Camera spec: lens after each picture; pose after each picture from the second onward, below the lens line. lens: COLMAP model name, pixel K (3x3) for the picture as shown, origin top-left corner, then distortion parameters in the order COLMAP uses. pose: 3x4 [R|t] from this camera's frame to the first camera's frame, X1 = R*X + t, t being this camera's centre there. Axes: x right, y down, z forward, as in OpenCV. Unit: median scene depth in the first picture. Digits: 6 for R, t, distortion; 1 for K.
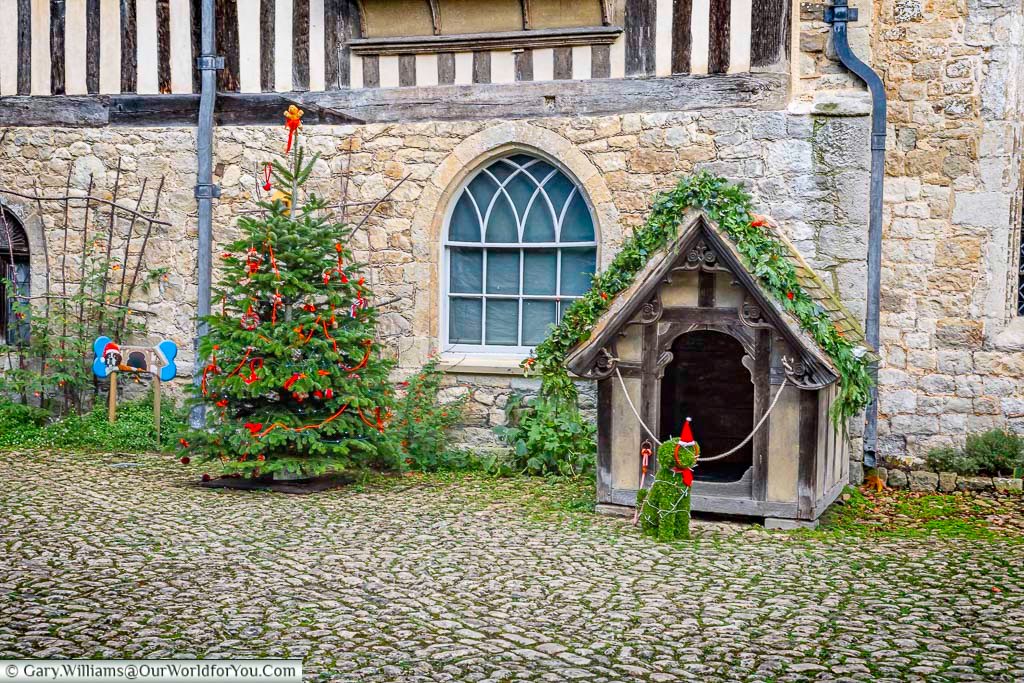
lens RADIAL K [[1473.1, 0, 512.0], [0, 1473.1, 341.5], [0, 0, 1]] dist [0.082863, -0.091939]
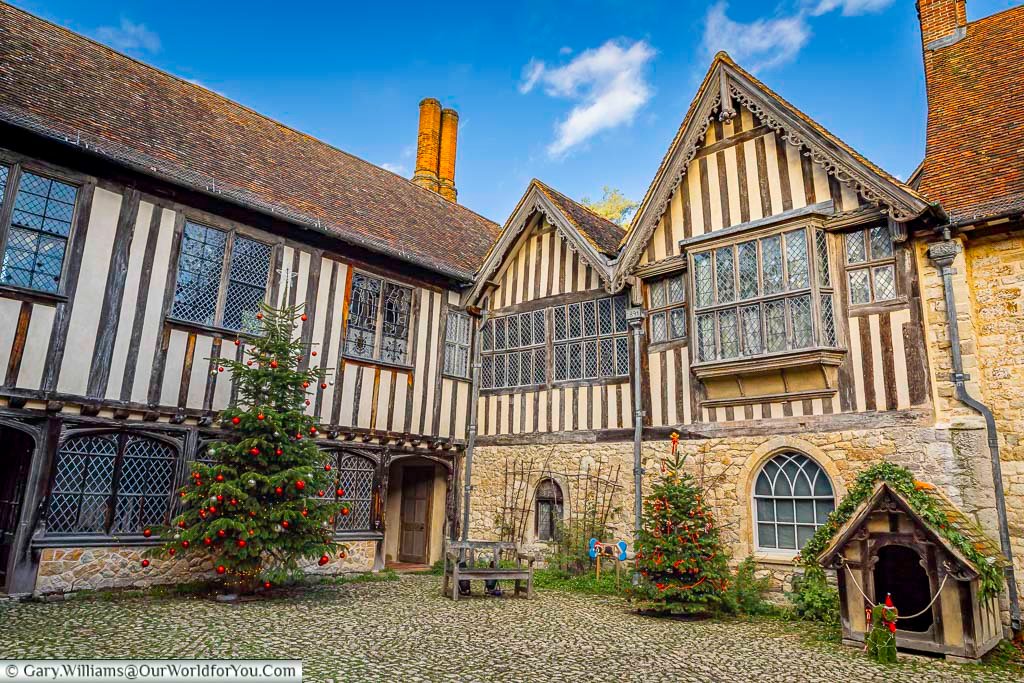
lens RADIAL K [[693.9, 0, 514.9], [0, 693.9, 342.4], [0, 0, 1]] dist [-0.001014, 0.004593]
pose [[0.923835, -0.077284, -0.374909, 0.027975], [-0.028751, 0.962631, -0.269287, -0.003252], [0.381711, 0.259556, 0.887090, -0.039933]]
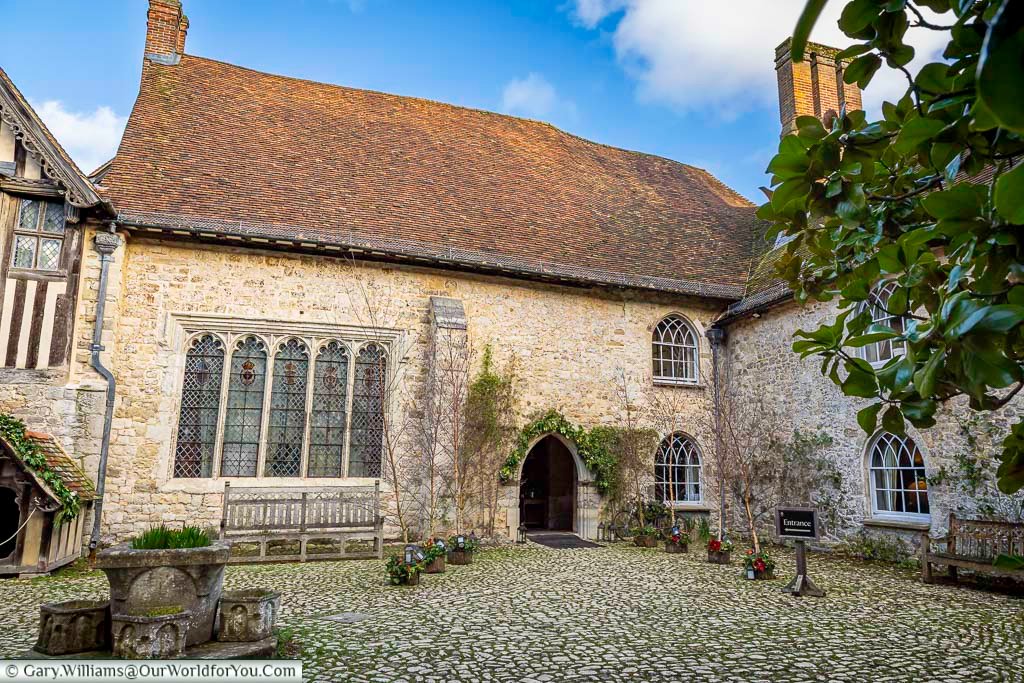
lens RADIAL K [[693.9, 0, 514.9], [0, 693.9, 342.4], [0, 0, 1]] dist [-0.001014, 0.004593]
pose [[0.786577, 0.098855, 0.609527, 0.073219], [0.035168, 0.978328, -0.204051, 0.016993], [-0.616489, 0.181938, 0.766055, -0.241914]]
